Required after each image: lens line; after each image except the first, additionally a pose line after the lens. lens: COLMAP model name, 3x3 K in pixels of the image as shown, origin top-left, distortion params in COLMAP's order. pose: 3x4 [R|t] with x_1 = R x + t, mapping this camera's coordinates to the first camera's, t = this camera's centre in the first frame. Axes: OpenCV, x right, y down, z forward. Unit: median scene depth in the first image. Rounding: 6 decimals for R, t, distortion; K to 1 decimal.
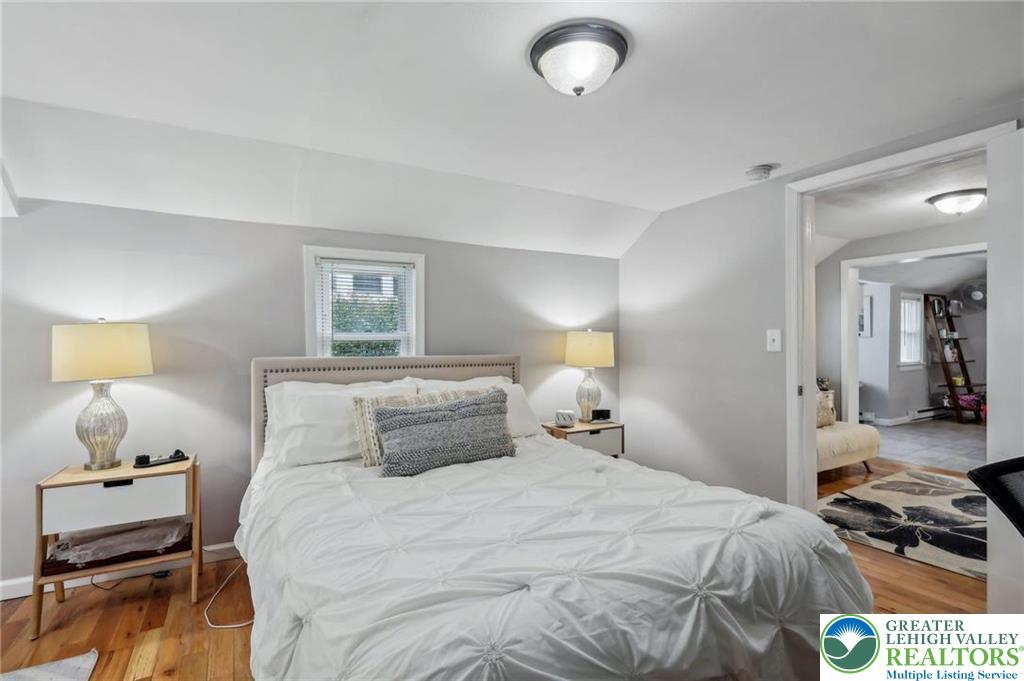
lens RADIAL K [[487.1, 0, 512.7], [0, 487.1, 345.8], [0, 0, 1]] dist [0.003455, 0.000053]
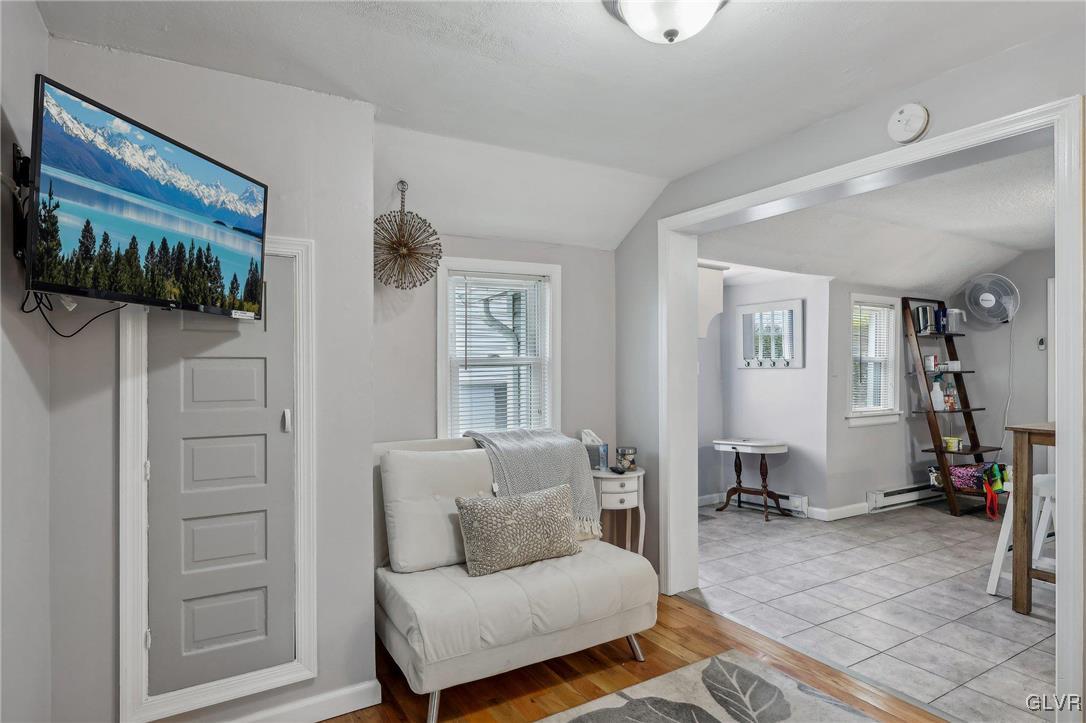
lens RADIAL K [[605.5, 0, 541.9], [0, 605.5, 370.4], [0, 0, 1]] dist [0.005687, 0.000974]
pose [[0.999803, 0.008635, 0.017883, 0.388941], [-0.008503, 0.999936, -0.007475, -0.006529], [-0.017947, 0.007322, 0.999812, 0.262340]]
